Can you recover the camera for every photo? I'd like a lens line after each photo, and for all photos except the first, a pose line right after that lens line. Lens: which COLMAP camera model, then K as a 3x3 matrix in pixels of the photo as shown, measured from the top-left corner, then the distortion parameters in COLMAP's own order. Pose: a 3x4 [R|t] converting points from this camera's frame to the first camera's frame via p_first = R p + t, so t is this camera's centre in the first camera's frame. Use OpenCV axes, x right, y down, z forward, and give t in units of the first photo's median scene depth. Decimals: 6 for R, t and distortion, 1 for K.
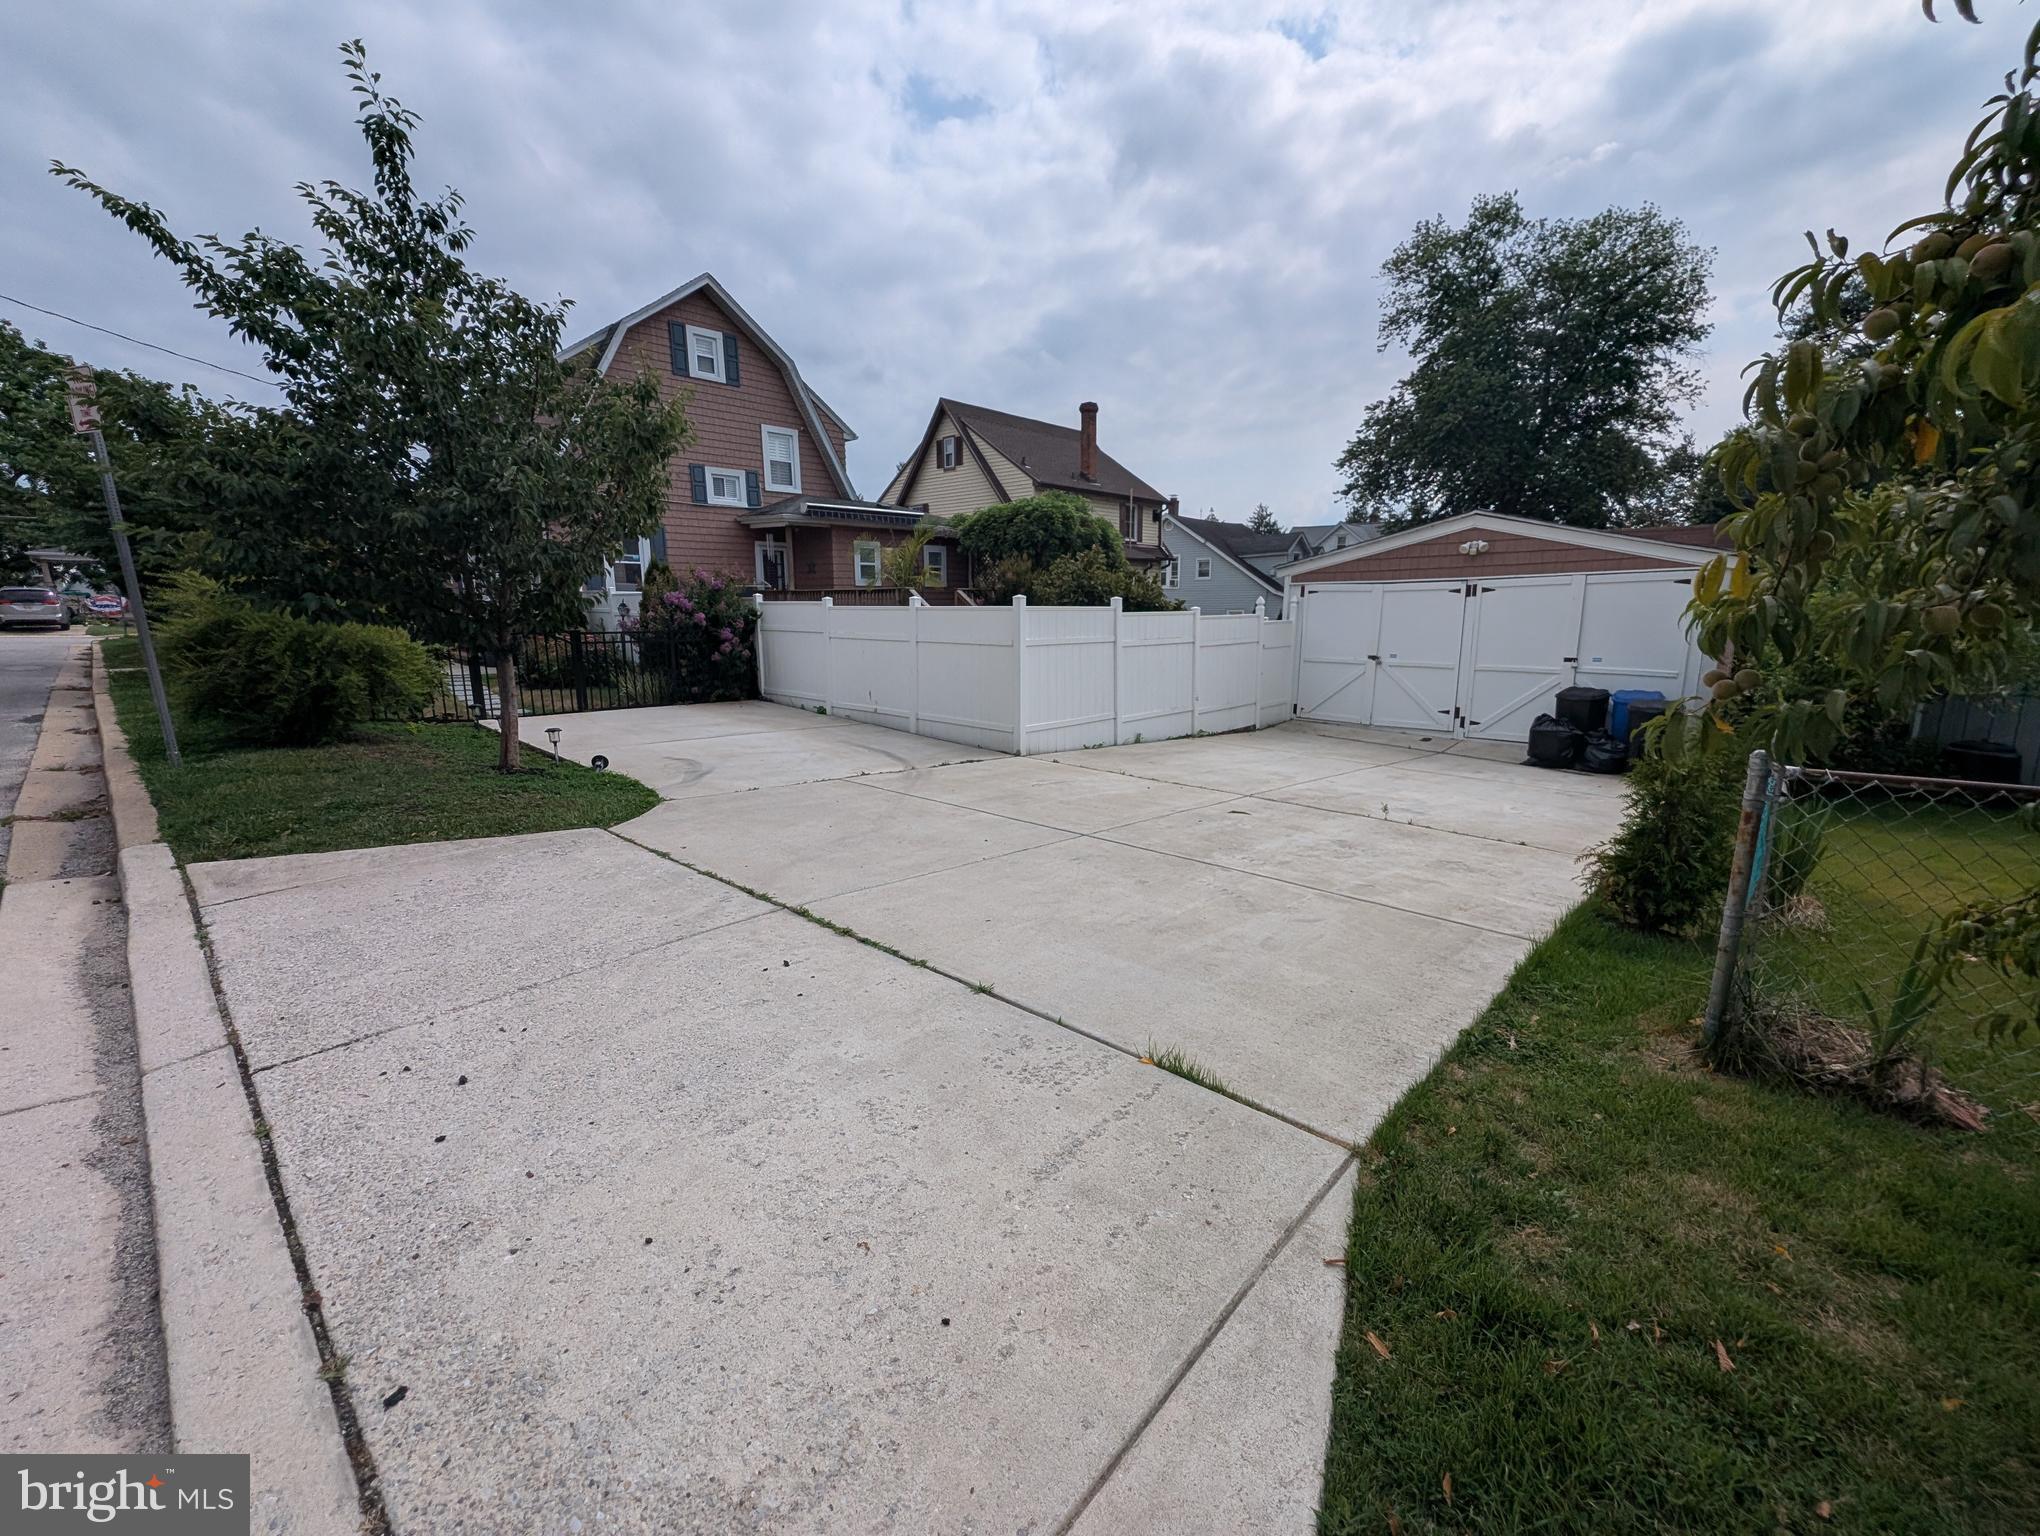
lens RADIAL K [[839.5, 0, 1021.7], [0, 839.5, 765.6], [0, 0, 1]] dist [0.005762, -0.003381]
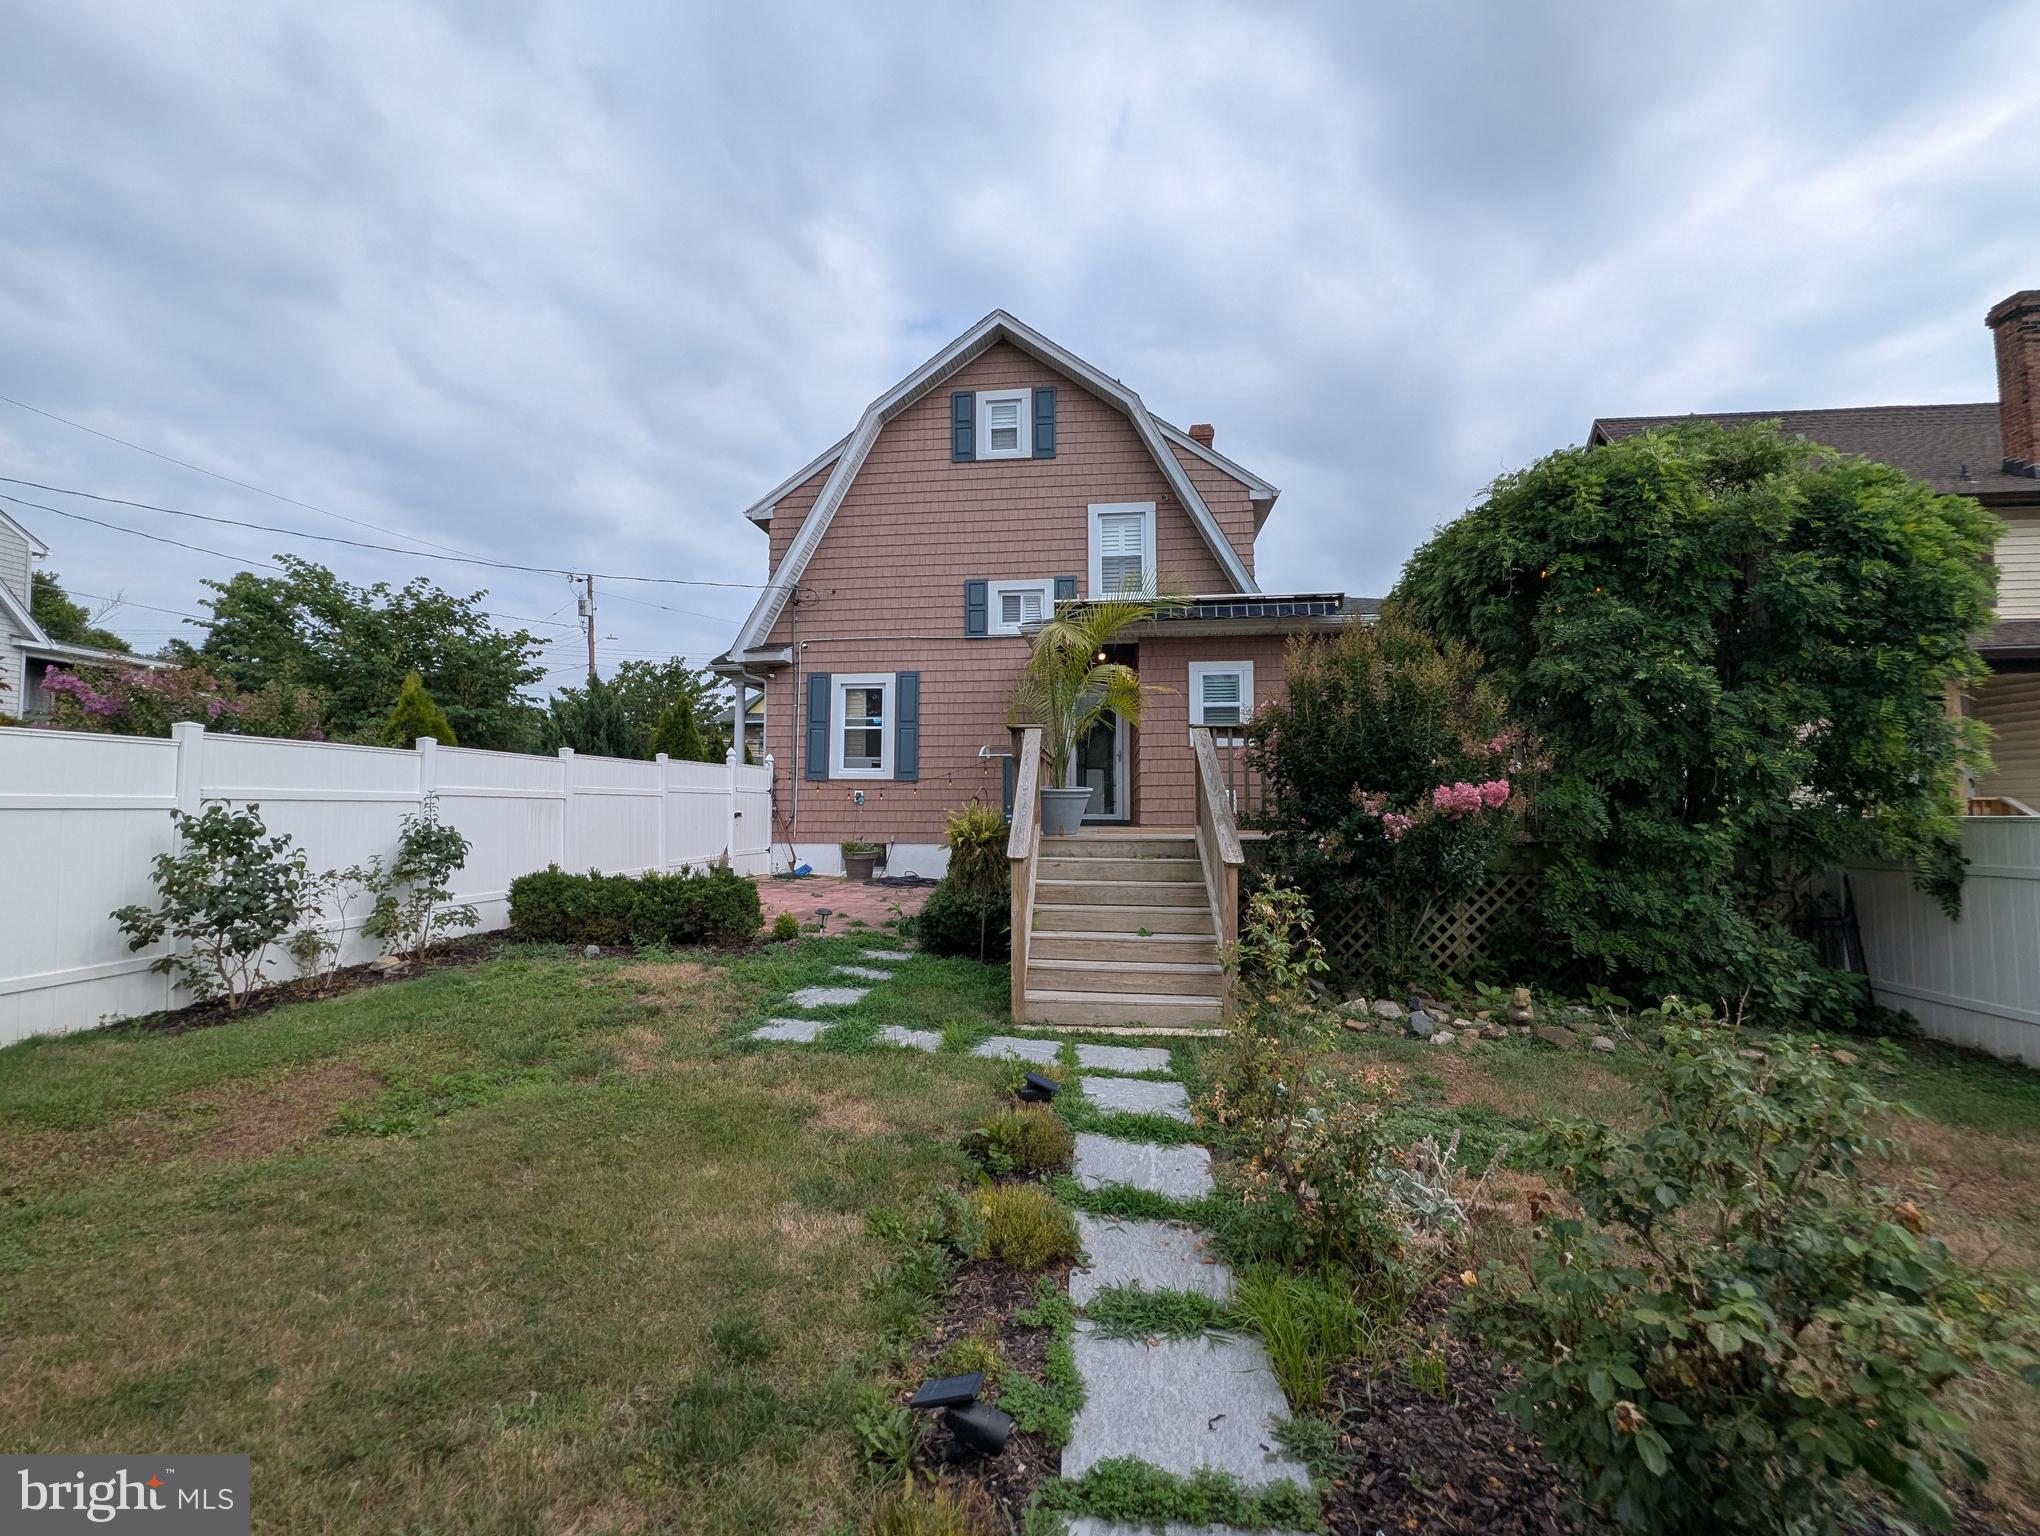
lens RADIAL K [[839.5, 0, 1021.7], [0, 839.5, 765.6], [0, 0, 1]] dist [0.005762, -0.003381]
pose [[0.593557, -0.042350, -0.803677, 0.160113], [-0.162426, 0.971761, -0.171167, -0.105830], [0.788231, 0.232135, 0.569917, 0.671135]]
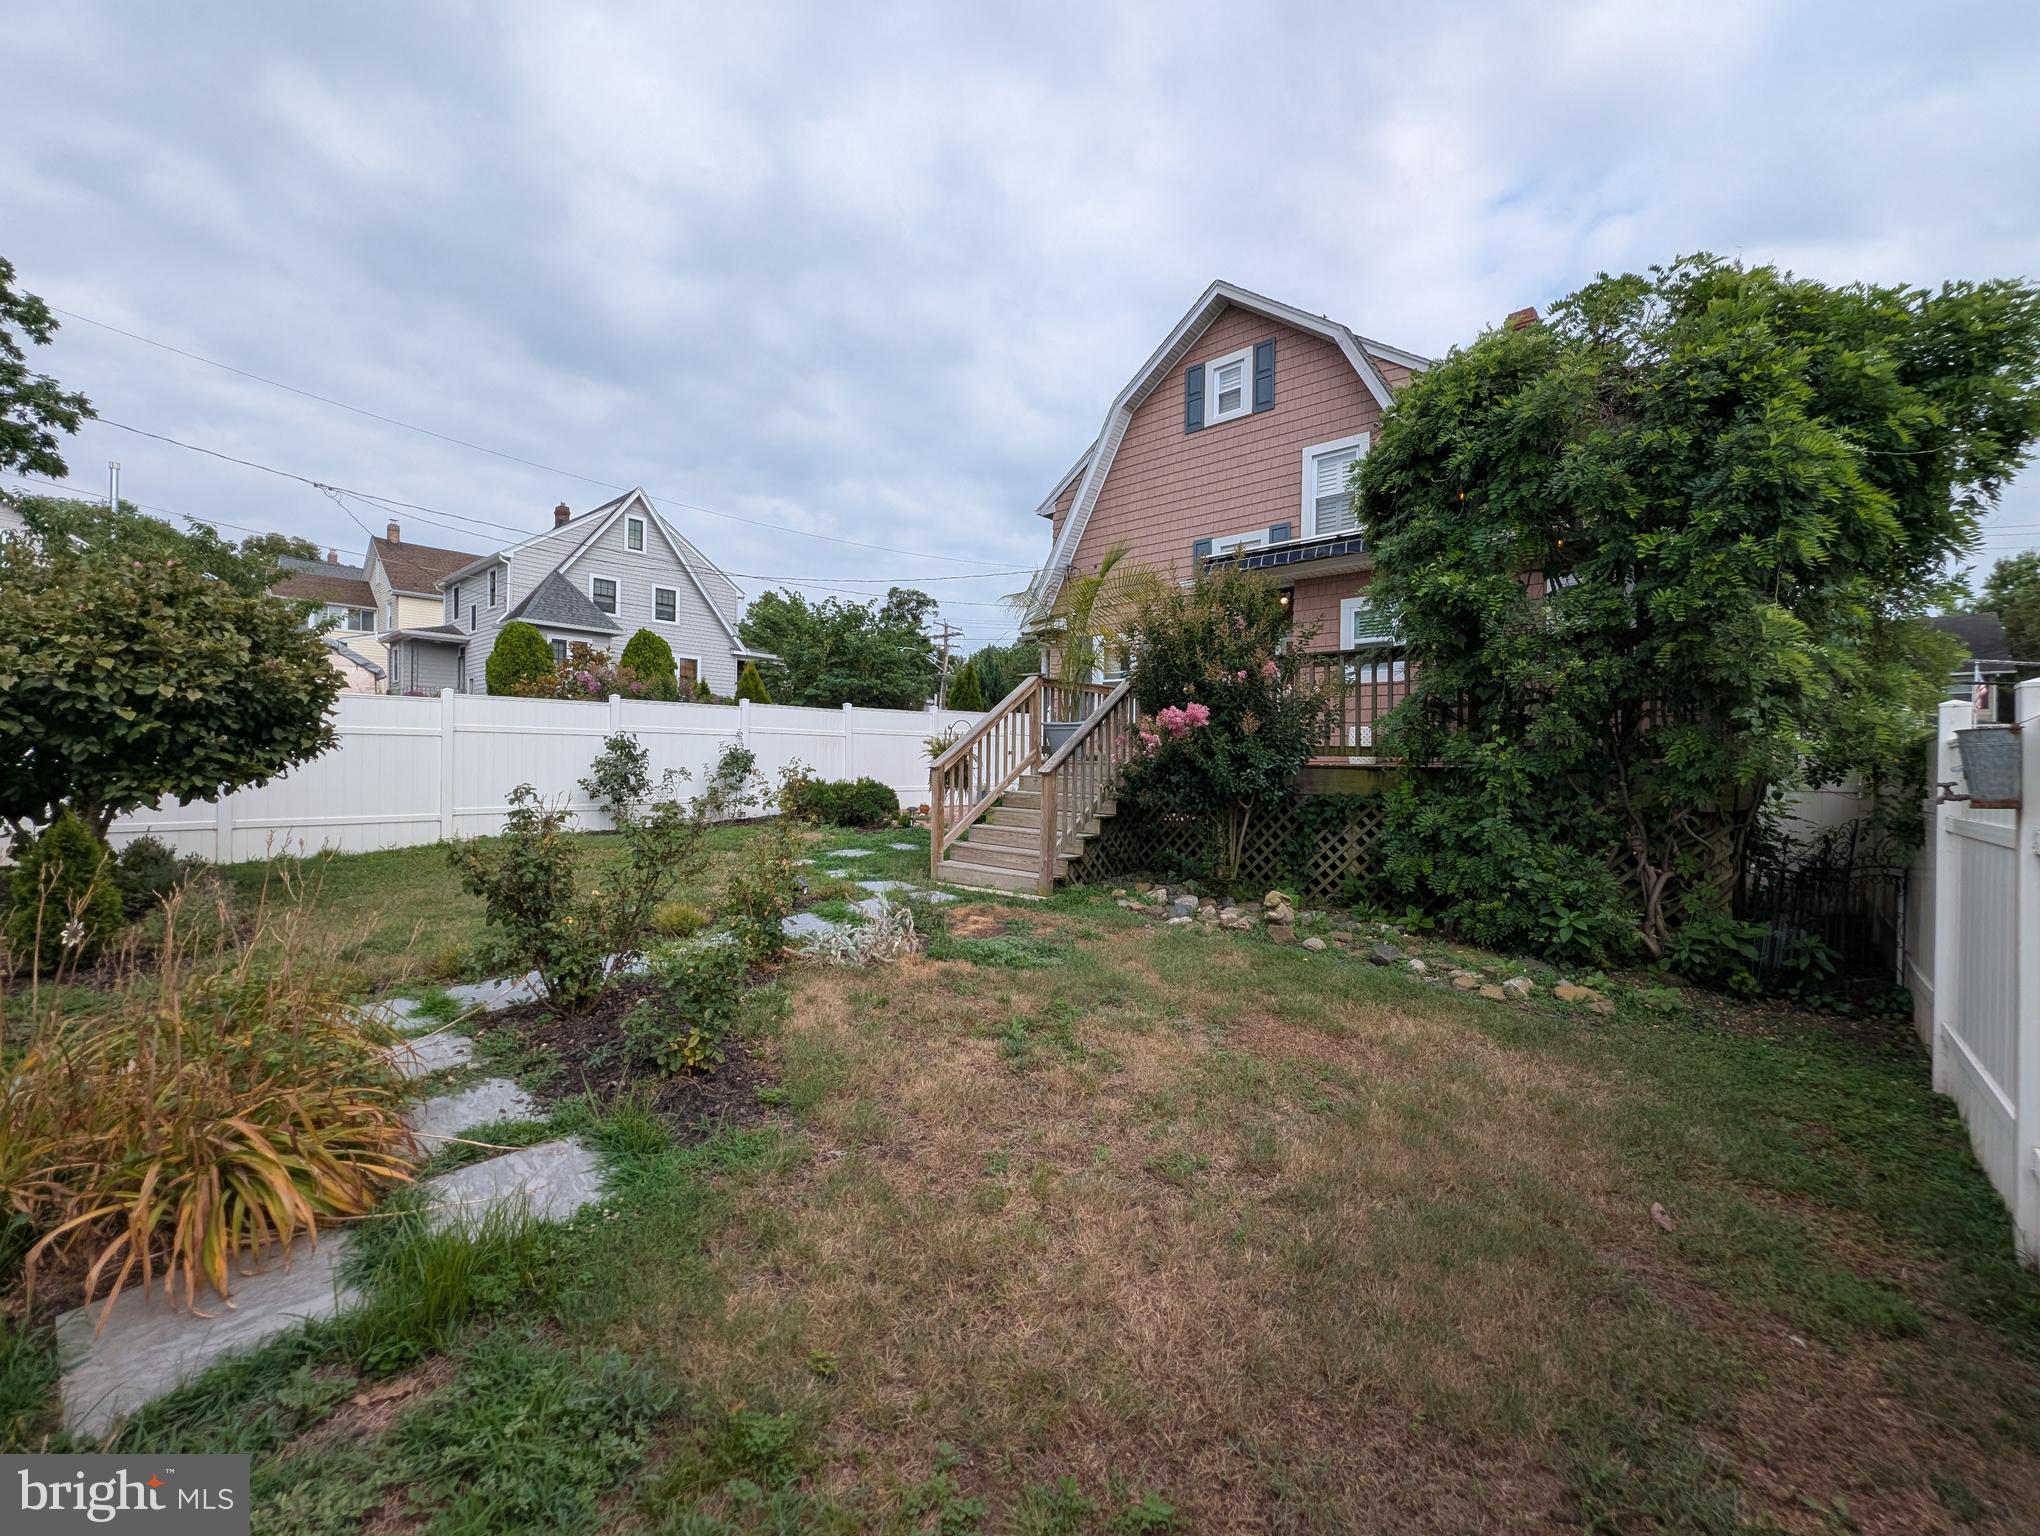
lens RADIAL K [[824.7, 0, 1020.0], [0, 824.7, 768.0], [0, 0, 1]] dist [0.001916, -0.000648]
pose [[0.011924, 0.009224, -0.999886, 0.322680], [-0.214096, 0.976791, 0.006458, -0.133128], [0.976740, 0.213995, 0.013622, 0.861553]]
